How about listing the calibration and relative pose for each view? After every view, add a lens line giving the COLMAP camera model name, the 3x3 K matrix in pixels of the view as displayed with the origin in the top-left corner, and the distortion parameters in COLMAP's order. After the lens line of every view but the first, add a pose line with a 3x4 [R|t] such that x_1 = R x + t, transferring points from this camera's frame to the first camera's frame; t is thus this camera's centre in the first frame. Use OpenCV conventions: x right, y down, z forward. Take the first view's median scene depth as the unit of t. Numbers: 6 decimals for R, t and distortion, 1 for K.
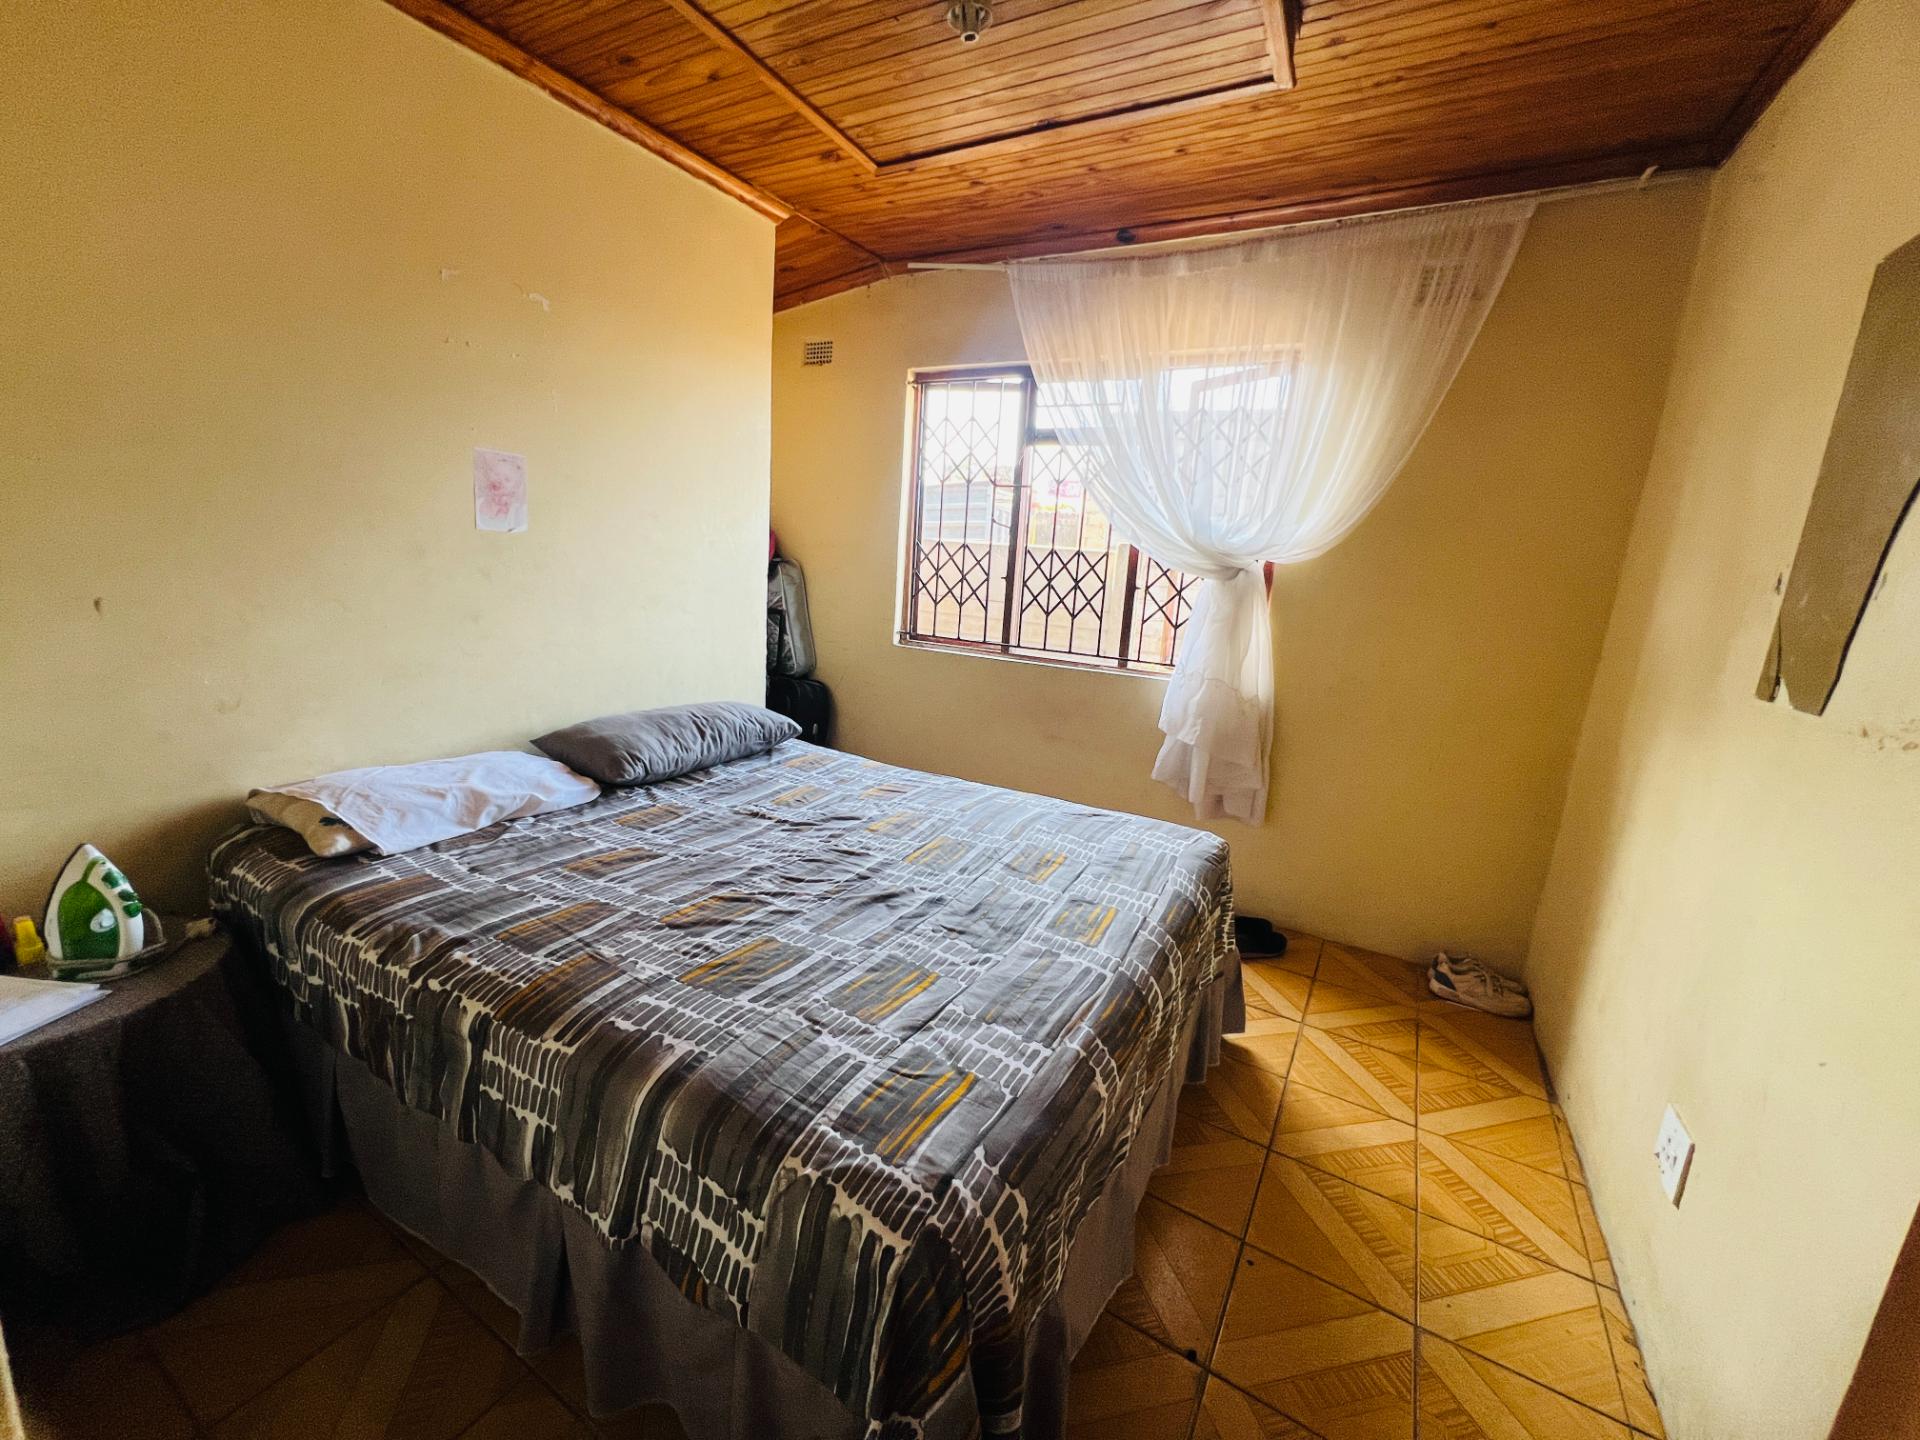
lens RADIAL K [[770.1, 0, 959.4], [0, 770.1, 718.5], [0, 0, 1]] dist [-0.003189, 0.000866]
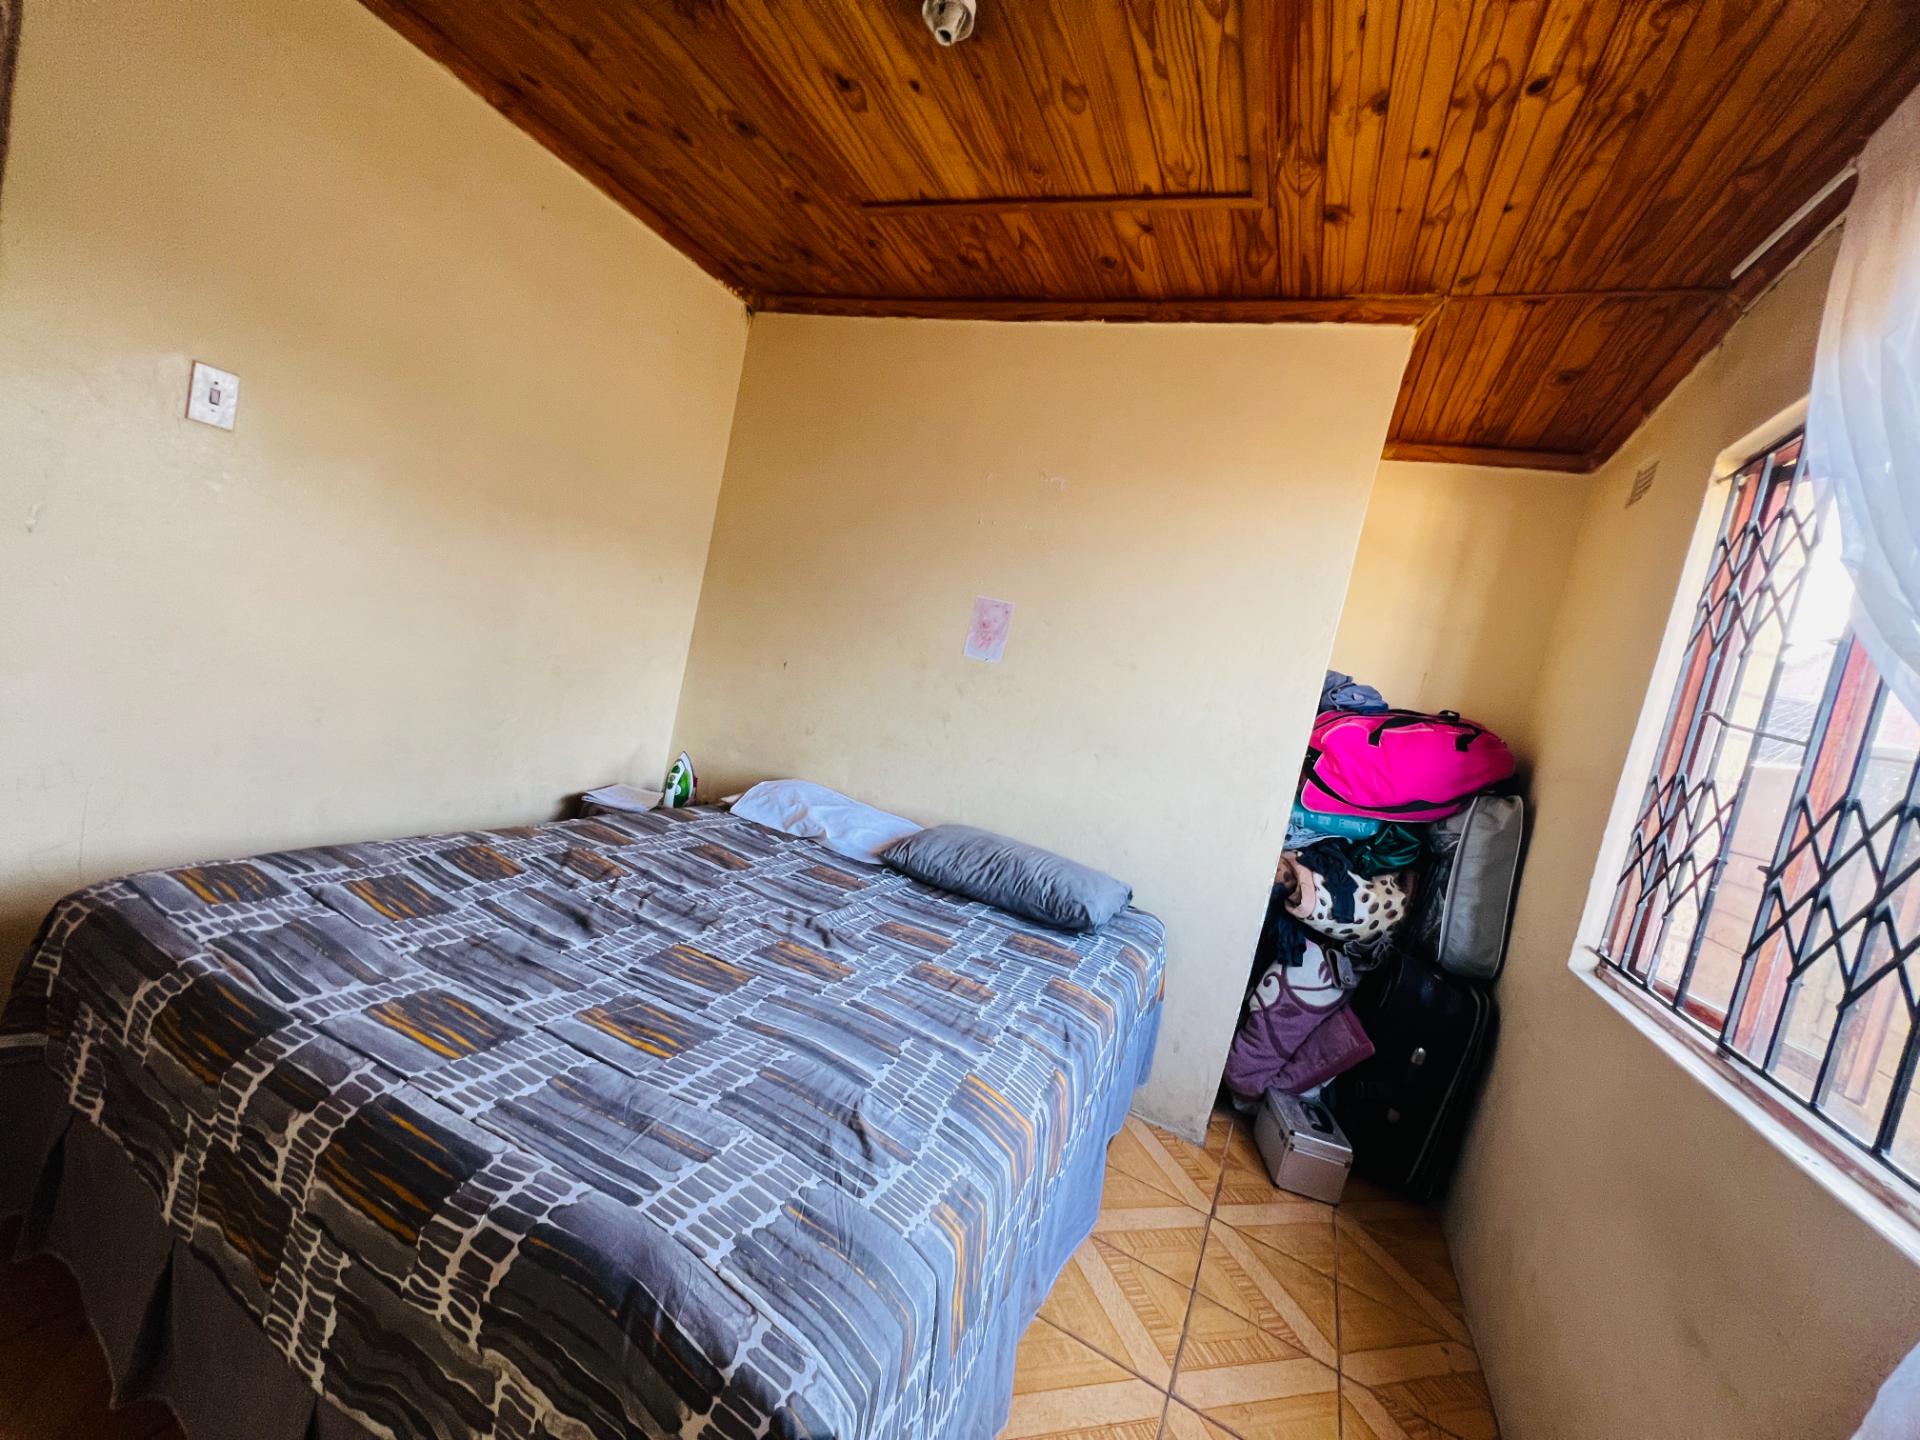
lens RADIAL K [[770.1, 0, 959.0], [0, 770.1, 720.5], [0, 0, 1]] dist [-0.003189, 0.000866]
pose [[0.085598, 0.033256, -0.995775, 0.782148], [-0.408119, 0.912917, -0.004593, -0.162094], [0.908907, 0.406788, 0.091716, 1.085602]]
